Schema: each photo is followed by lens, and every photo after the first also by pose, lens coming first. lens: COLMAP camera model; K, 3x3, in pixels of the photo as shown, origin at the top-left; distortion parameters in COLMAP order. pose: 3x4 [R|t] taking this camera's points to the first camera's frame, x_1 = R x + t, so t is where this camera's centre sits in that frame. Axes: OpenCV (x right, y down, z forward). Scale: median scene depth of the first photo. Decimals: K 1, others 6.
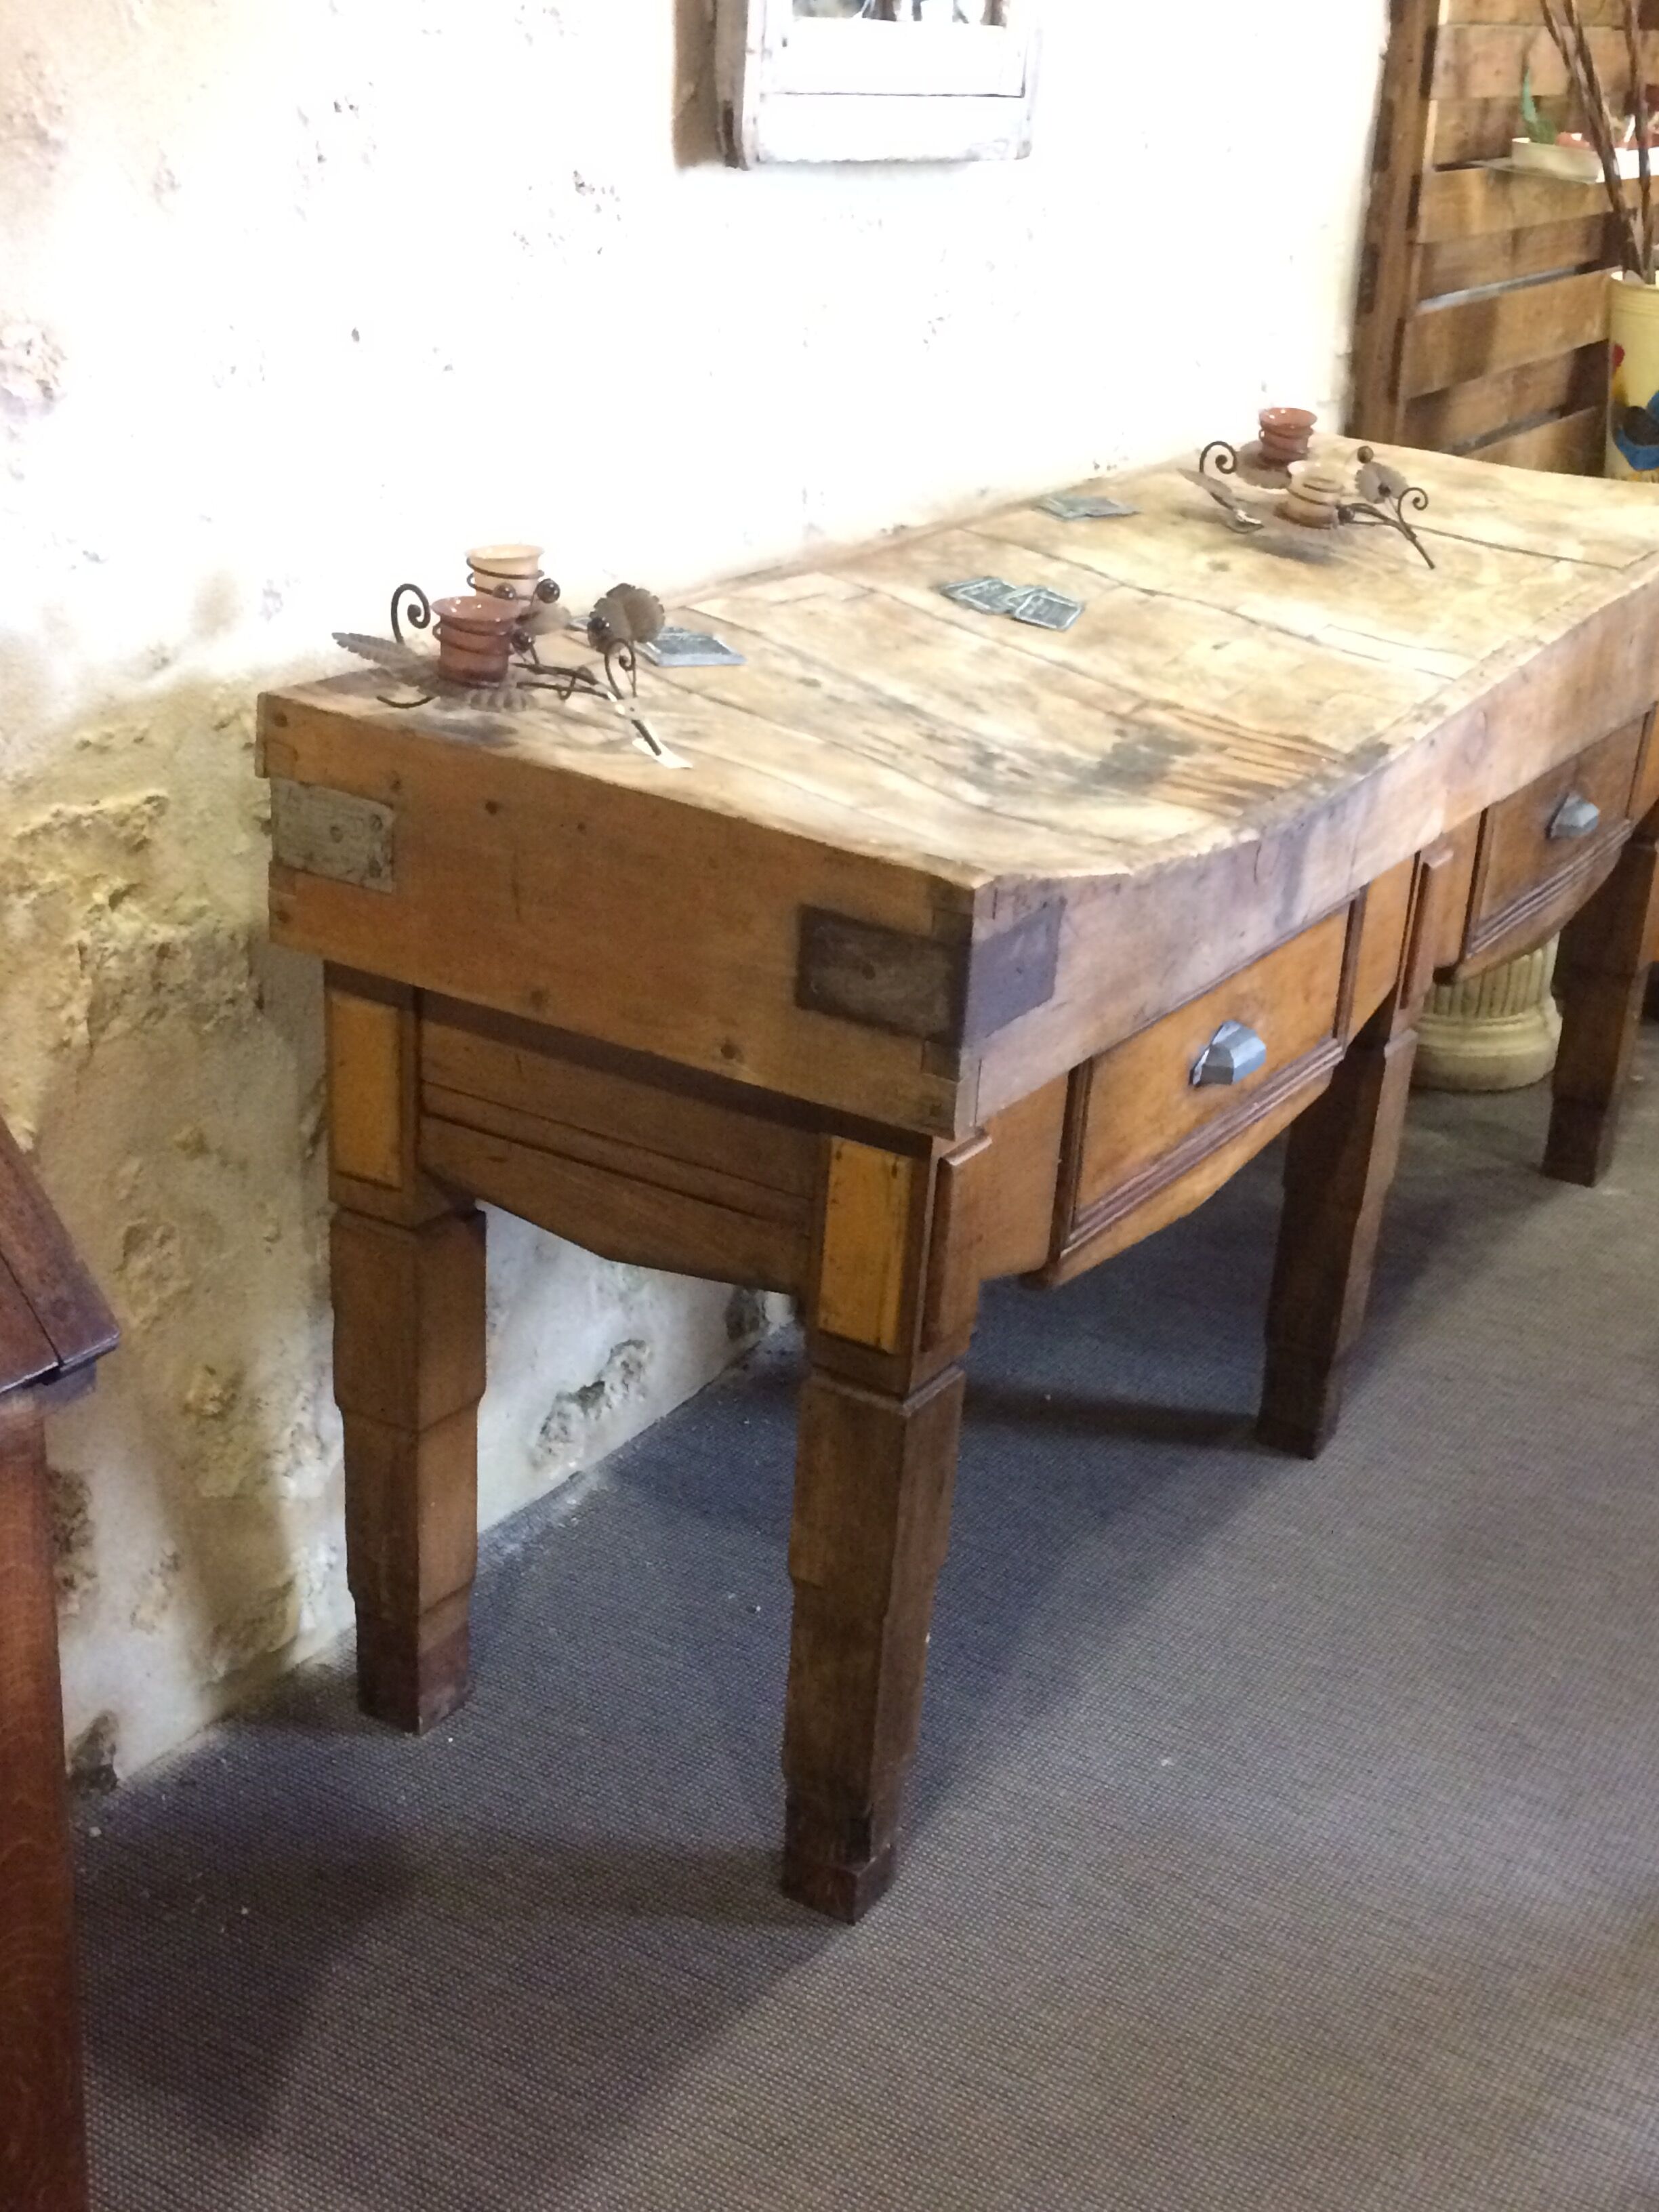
lens RADIAL K [[2871.4, 0, 843.0], [0, 2871.4, 1147.7], [0, 0, 1]] dist [0.026322, 0.283863]
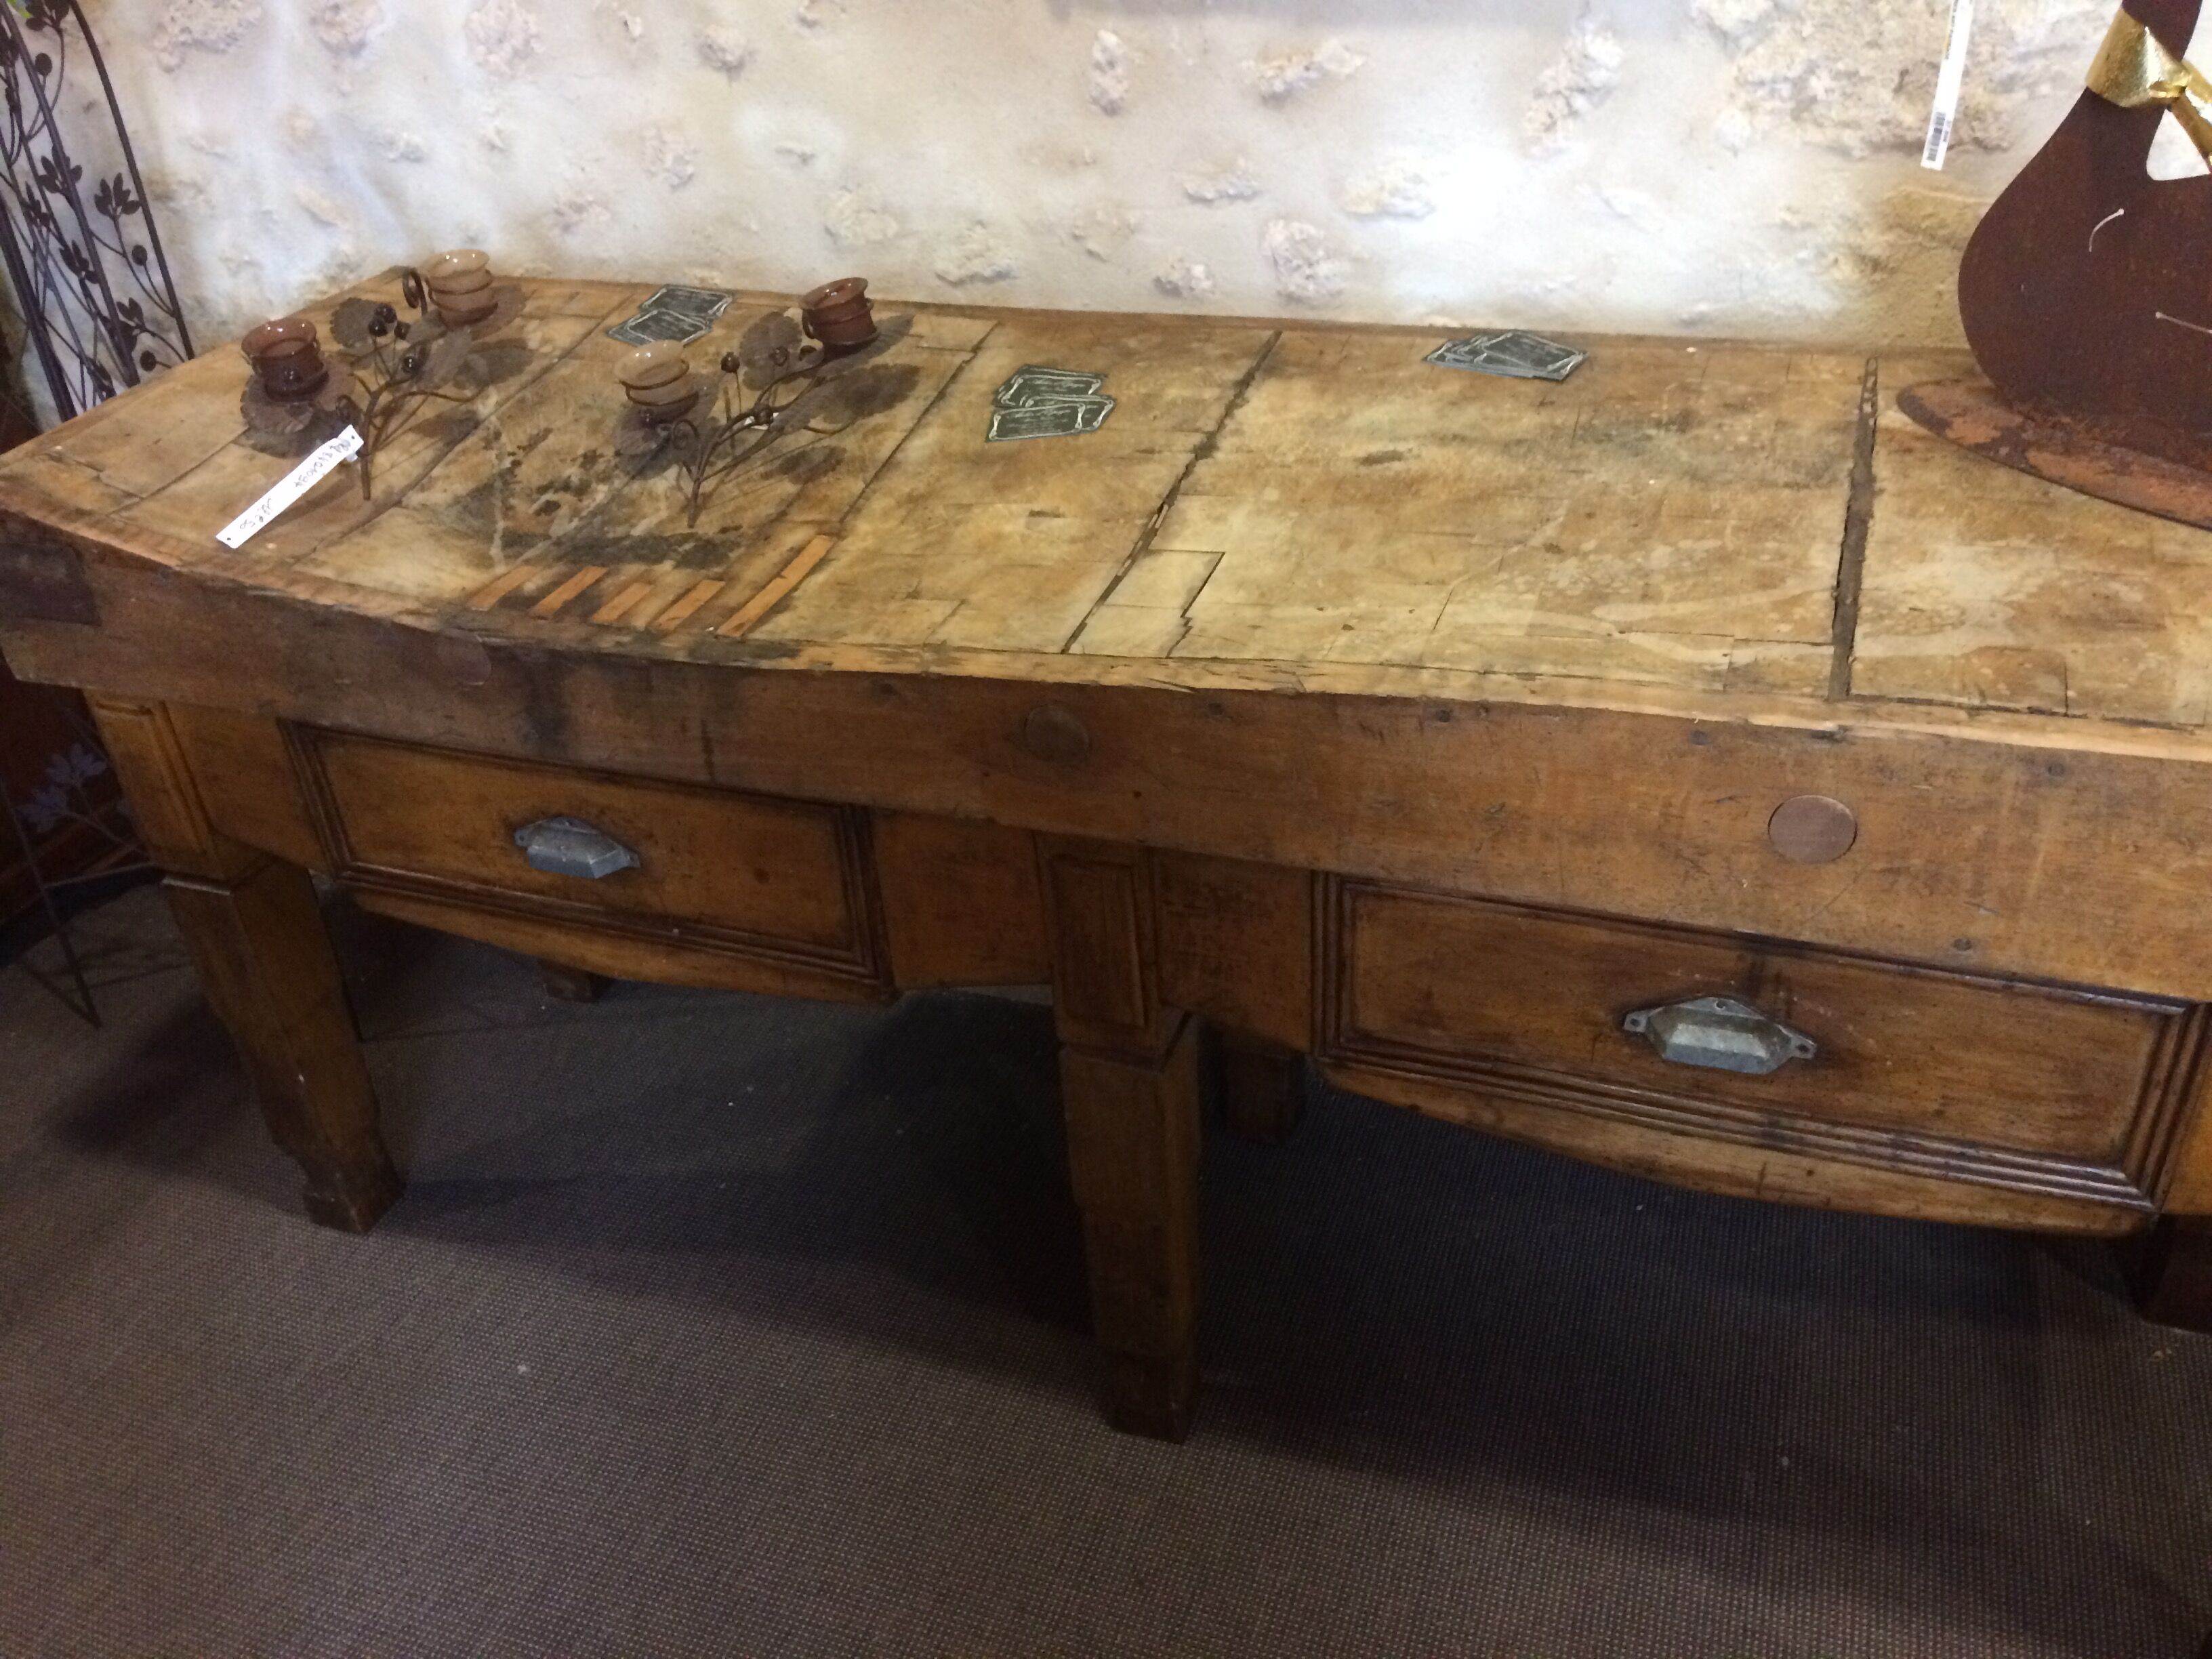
lens RADIAL K [[1857.1, 0, 1106.0], [0, 1857.1, 829.5], [0, 0, 1]] dist [0.124849, -0.195132]
pose [[0.182819, 0.458320, -0.869782, 0.752673], [-0.313227, 0.865744, 0.390355, -0.360695], [0.931915, 0.201074, 0.301832, 0.996721]]
